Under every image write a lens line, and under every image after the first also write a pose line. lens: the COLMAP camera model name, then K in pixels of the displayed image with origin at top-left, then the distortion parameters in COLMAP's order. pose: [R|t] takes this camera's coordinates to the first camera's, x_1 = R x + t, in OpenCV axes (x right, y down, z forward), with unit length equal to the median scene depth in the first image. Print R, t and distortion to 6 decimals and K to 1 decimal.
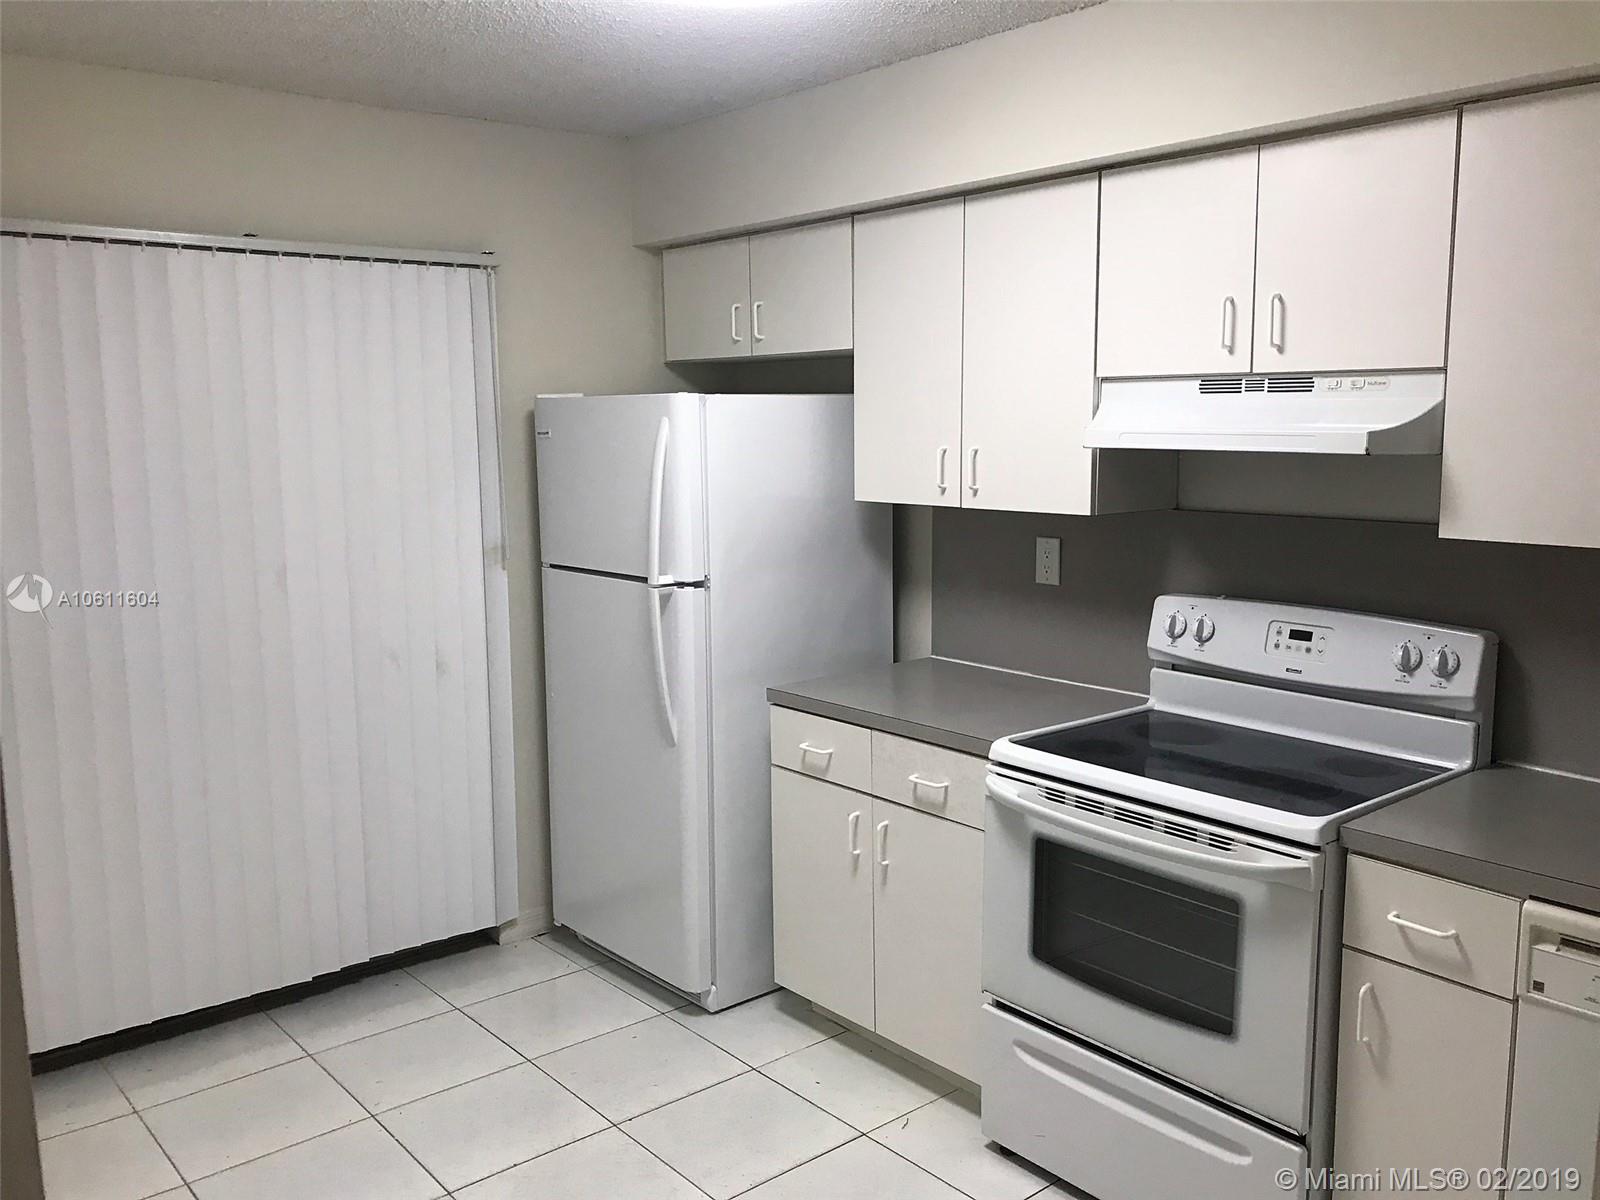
lens RADIAL K [[1313.1, 0, 803.4], [0, 1313.1, 606.9], [0, 0, 1]] dist [0.009167, -0.005142]
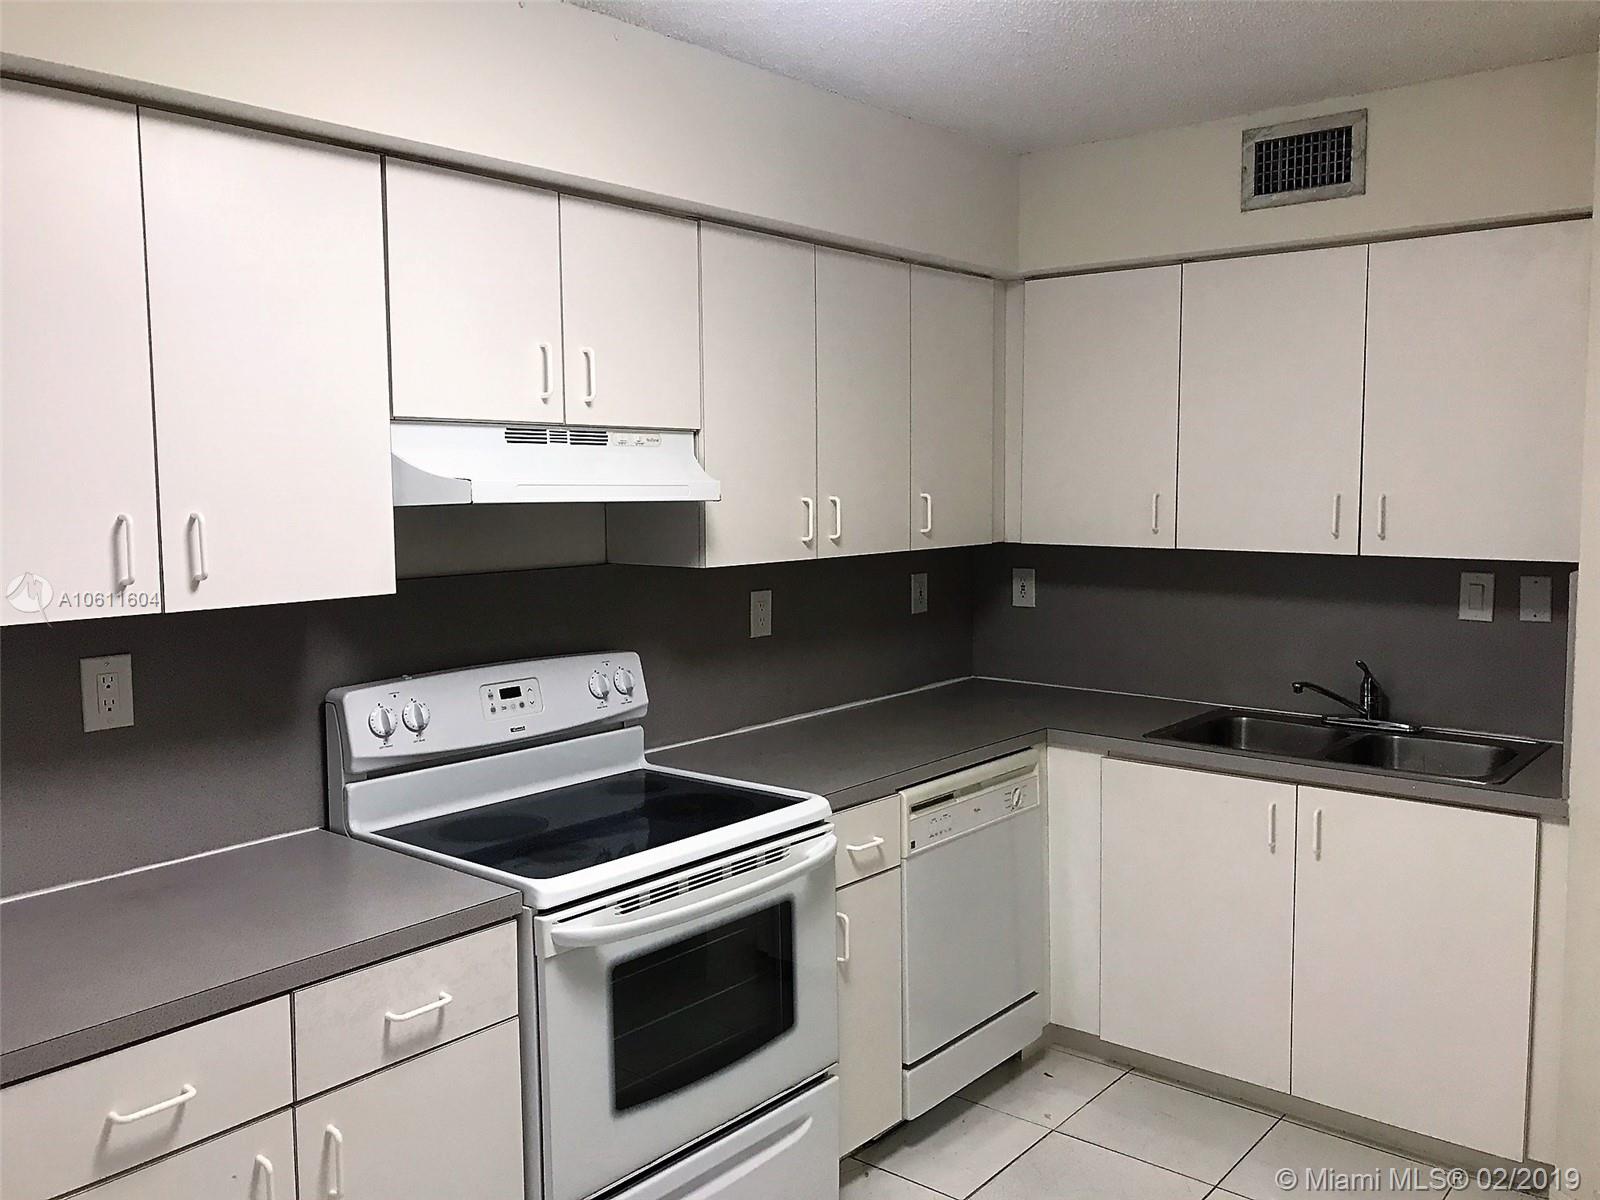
lens RADIAL K [[1313.1, 0, 802.5], [0, 1313.1, 589.6], [0, 0, 1]] dist [0.009167, -0.005142]
pose [[-0.190357, -0.070427, 0.979186, -0.657027], [0.151790, 0.983317, 0.100232, -0.127120], [-0.969909, 0.167711, -0.176491, 1.016341]]
